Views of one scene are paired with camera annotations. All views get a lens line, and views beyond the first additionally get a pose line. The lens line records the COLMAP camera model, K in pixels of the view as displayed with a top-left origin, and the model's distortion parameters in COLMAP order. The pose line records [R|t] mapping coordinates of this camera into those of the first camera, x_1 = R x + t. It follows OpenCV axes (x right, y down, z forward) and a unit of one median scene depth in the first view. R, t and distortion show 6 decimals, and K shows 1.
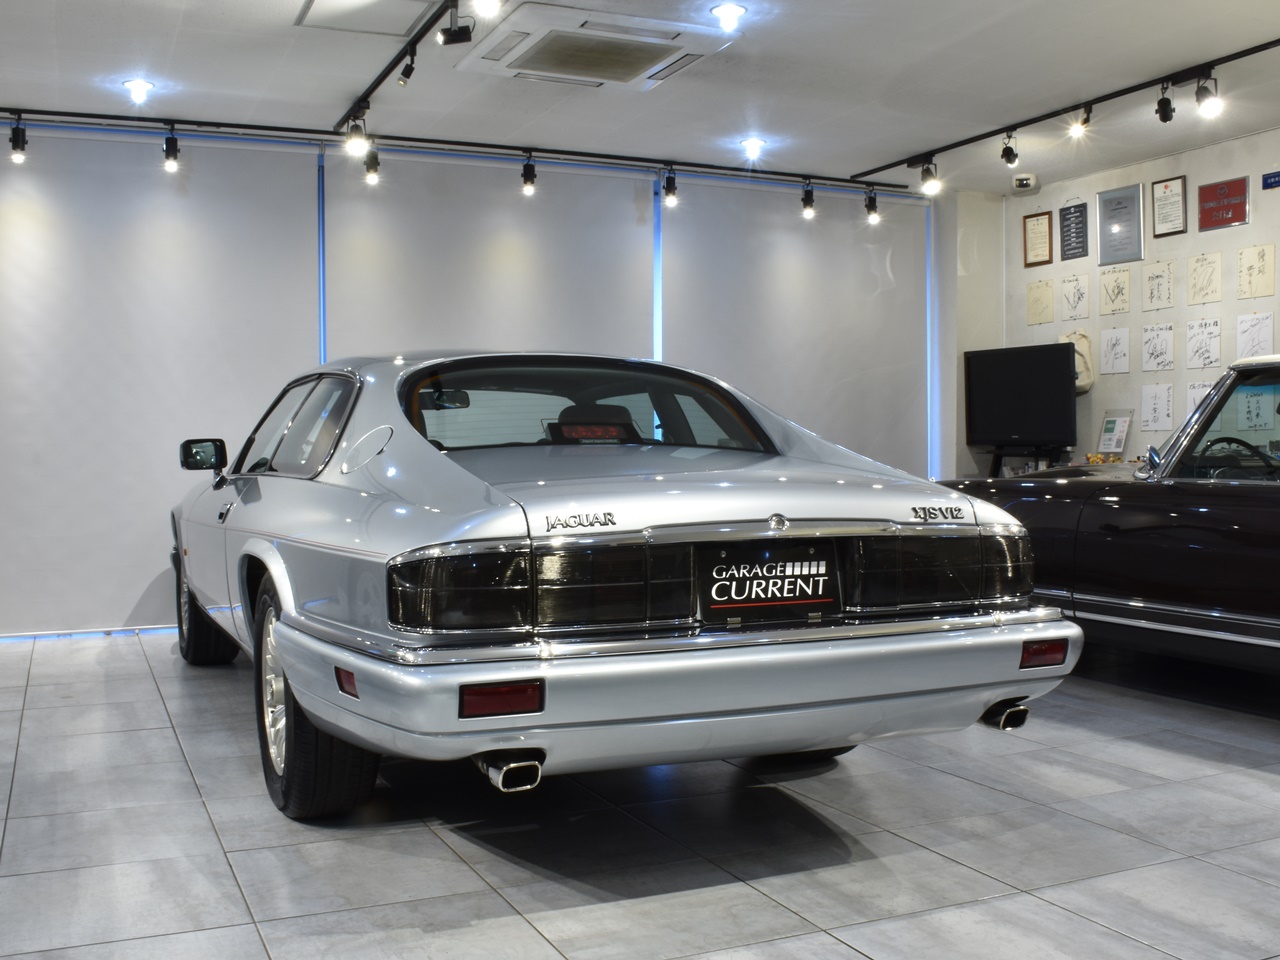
lens RADIAL K [[1285.0, 0, 720.2], [0, 1285.0, 511.9], [0, 0, 1]] dist [-0.117509, 0.000000]
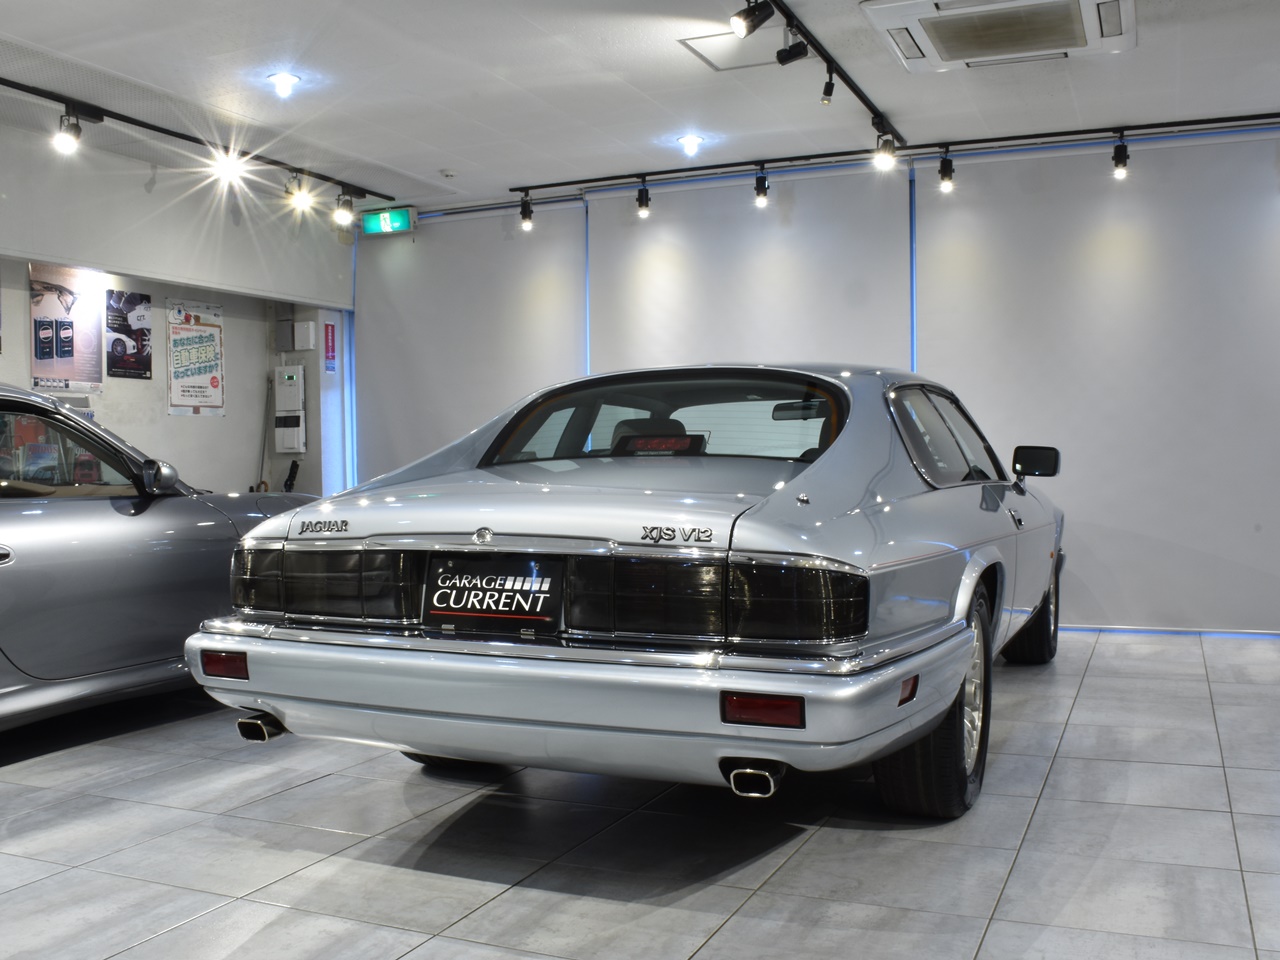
lens RADIAL K [[1285.0, 0, 627.2], [0, 1285.0, 521.3], [0, 0, 1]] dist [-0.117509, 0.000000]
pose [[0.644341, 0.034266, -0.763970, 0.871276], [-0.030265, 0.999356, 0.019298, -0.025805], [0.764139, 0.010687, 0.644963, 0.417252]]
